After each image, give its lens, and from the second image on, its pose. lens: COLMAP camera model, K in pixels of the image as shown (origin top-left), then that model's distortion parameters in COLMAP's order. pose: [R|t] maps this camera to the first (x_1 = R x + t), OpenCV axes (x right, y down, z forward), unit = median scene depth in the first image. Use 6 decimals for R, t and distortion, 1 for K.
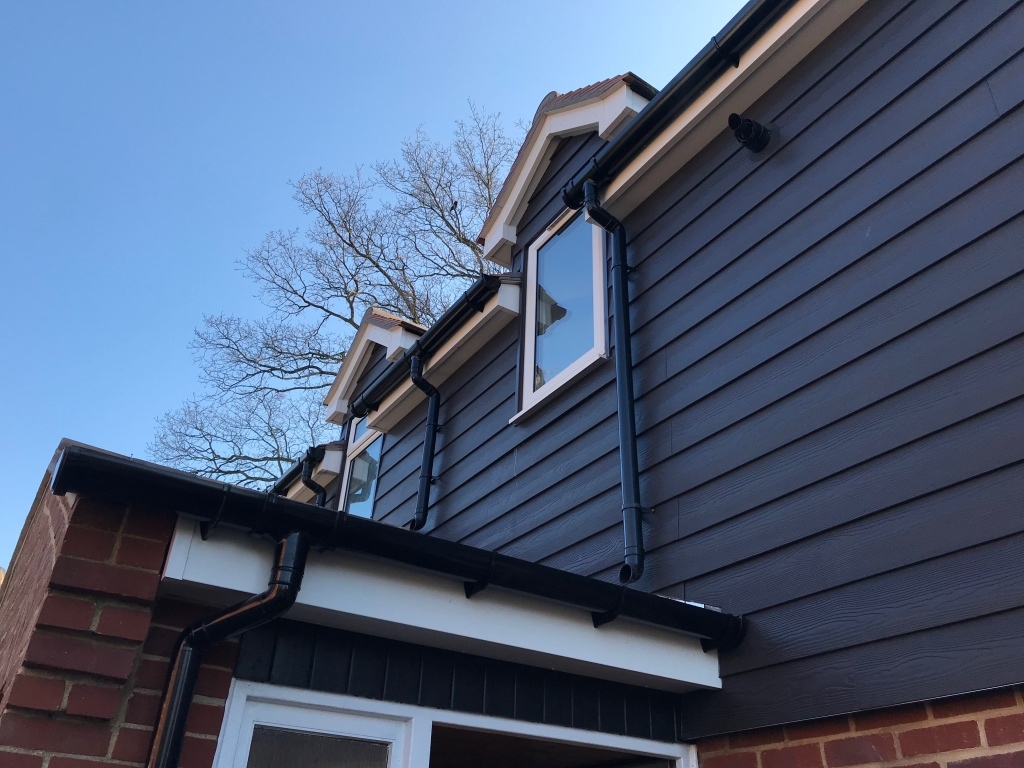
lens RADIAL K [[838.4, 0, 509.3], [0, 838.4, 368.4], [0, 0, 1]] dist [0.018078, -0.008645]
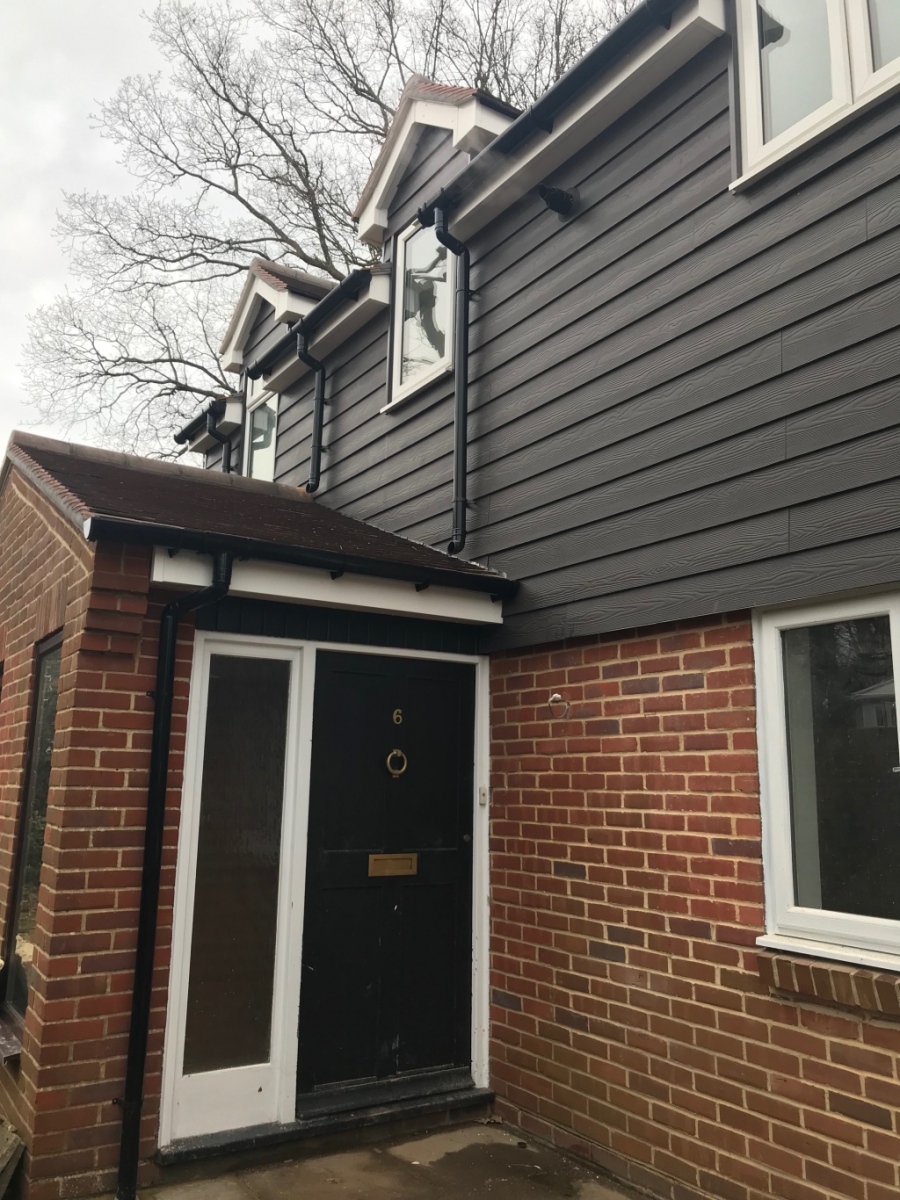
lens RADIAL K [[982.5, 0, 454.3], [0, 982.5, 589.0], [0, 0, 1]] dist [0.018078, -0.008645]
pose [[0.999823, -0.016534, 0.009023, 0.059207], [0.012107, 0.931073, 0.364631, -0.140226], [-0.014430, -0.364457, 0.931108, -0.273247]]
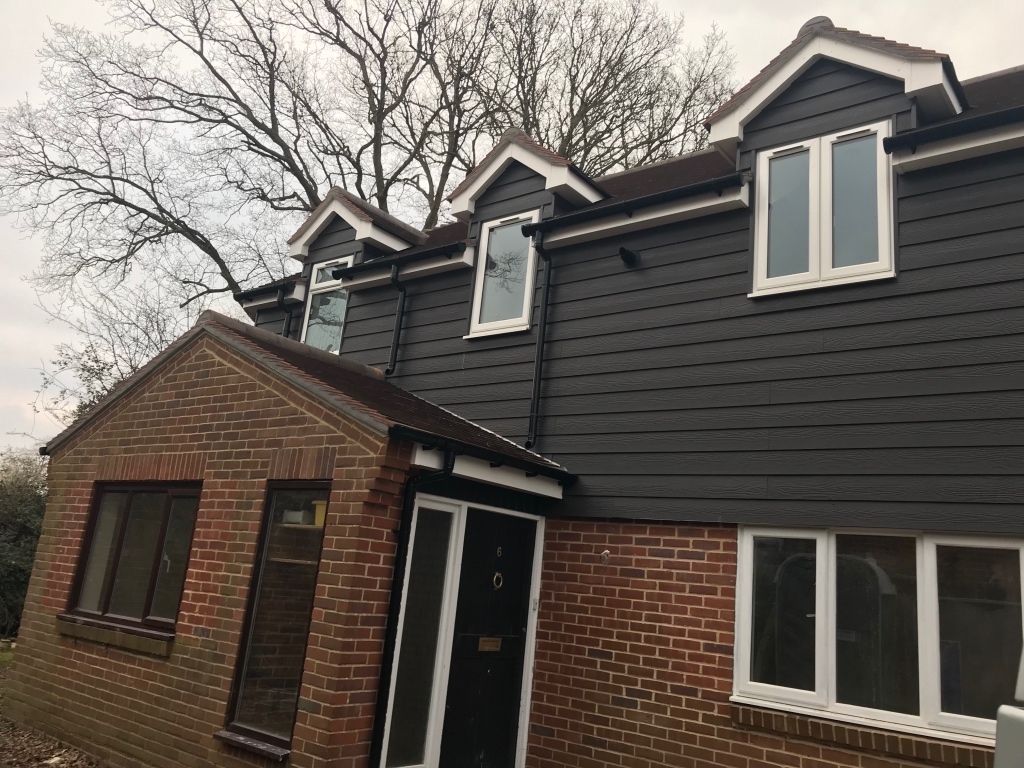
lens RADIAL K [[838.4, 0, 509.3], [0, 838.4, 368.4], [0, 0, 1]] dist [0.018078, -0.008645]
pose [[0.941817, 0.137299, 0.306804, -0.301417], [-0.231848, 0.926233, 0.297219, -0.290760], [-0.243365, -0.351058, 0.904175, -0.462119]]
